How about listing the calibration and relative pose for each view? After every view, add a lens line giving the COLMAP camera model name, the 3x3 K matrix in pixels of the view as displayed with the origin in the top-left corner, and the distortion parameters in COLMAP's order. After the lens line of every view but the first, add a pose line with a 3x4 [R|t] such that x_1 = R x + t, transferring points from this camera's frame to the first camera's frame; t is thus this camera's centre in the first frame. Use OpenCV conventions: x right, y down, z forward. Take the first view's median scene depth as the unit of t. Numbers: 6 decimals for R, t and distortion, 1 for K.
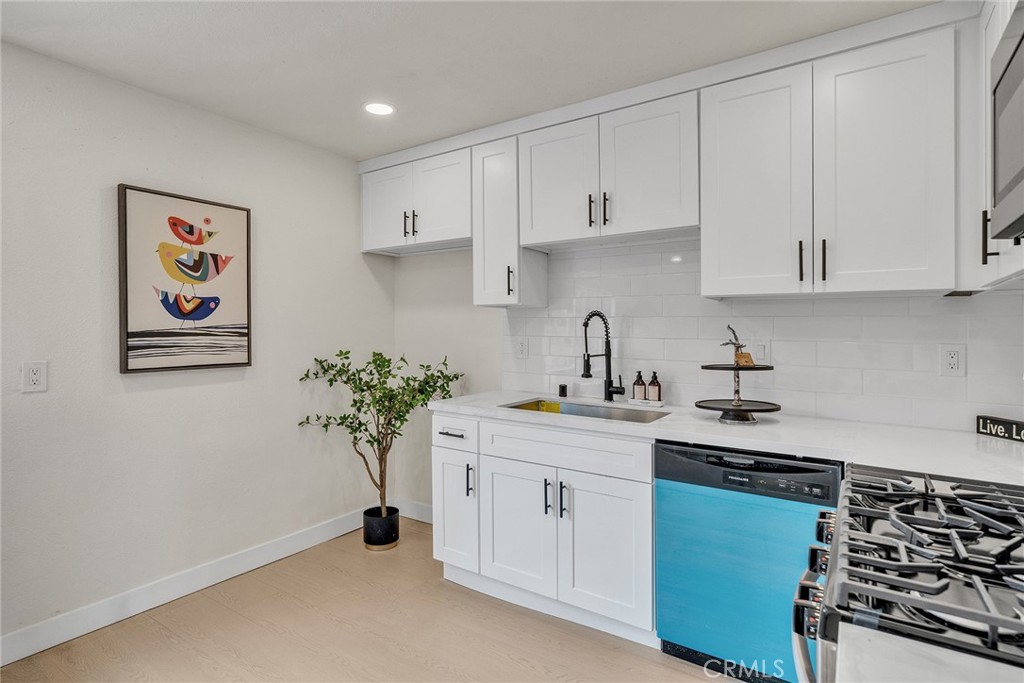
lens RADIAL K [[528.8, 0, 504.0], [0, 528.8, 335.7], [0, 0, 1]] dist [-0.006170, 0.000624]
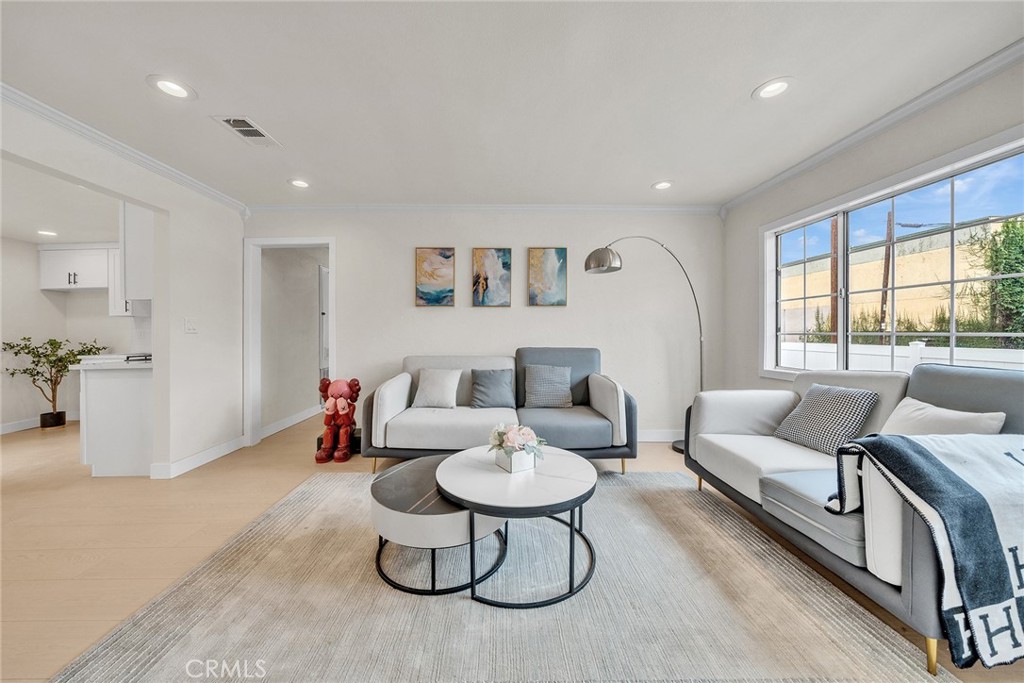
lens RADIAL K [[367.1, 0, 502.4], [0, 367.1, 326.9], [0, 0, 1]] dist [-0.004339, -0.000072]
pose [[0.822543, -0.013812, 0.568535, 0.512895], [0.029640, 0.999387, -0.018603, 0.082514], [-0.567930, 0.032154, 0.822449, -1.500575]]
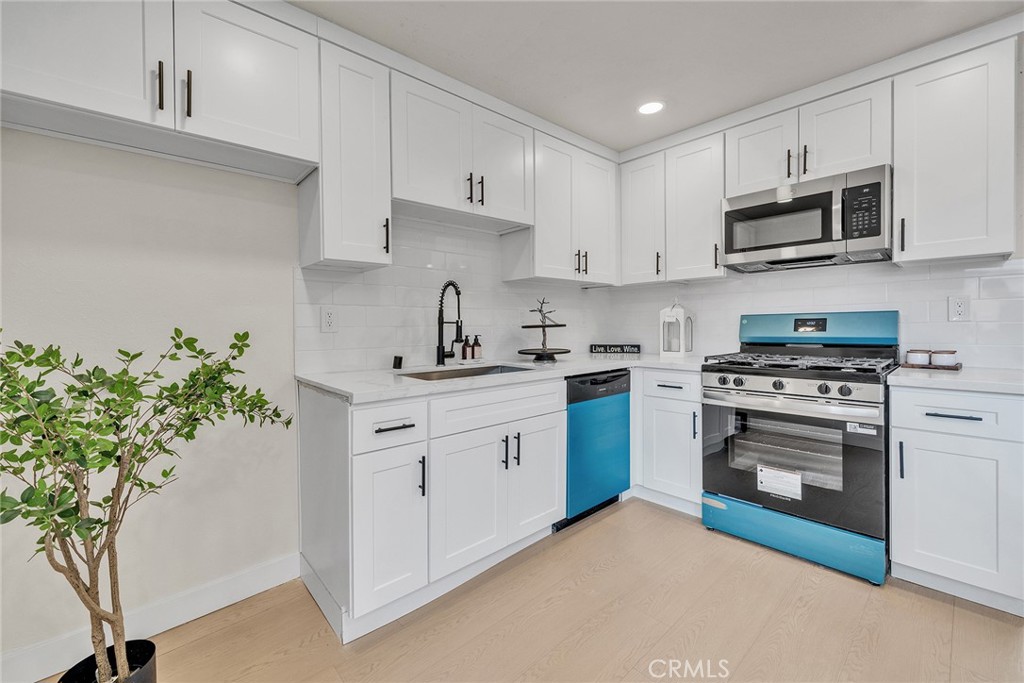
lens RADIAL K [[411.8, 0, 506.1], [0, 411.8, 327.9], [0, 0, 1]] dist [-0.001590, 0.000028]
pose [[0.243675, -0.017183, 0.969705, -0.612377], [0.020442, 0.999712, 0.012577, 0.040203], [-0.969641, 0.016758, 0.243956, 0.687461]]
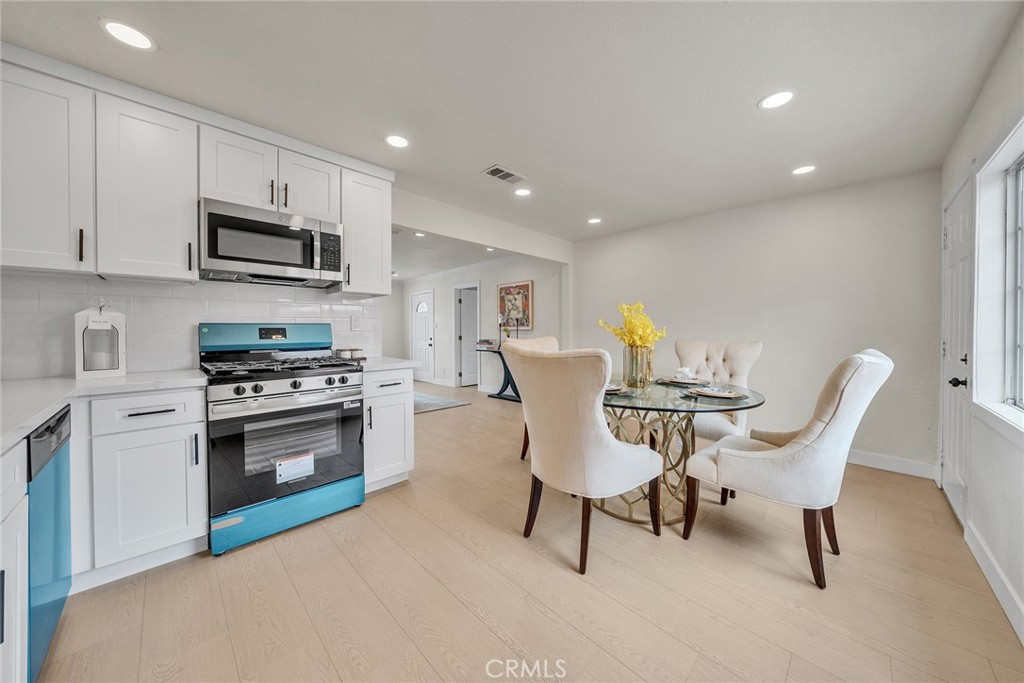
lens RADIAL K [[367.1, 0, 513.9], [0, 367.1, 334.2], [0, 0, 1]] dist [-0.004339, -0.000072]
pose [[-0.981393, -0.006106, 0.191914, -0.377034], [-0.001895, 0.999754, 0.022119, 0.038456], [-0.192002, 0.021344, -0.981162, 1.053456]]
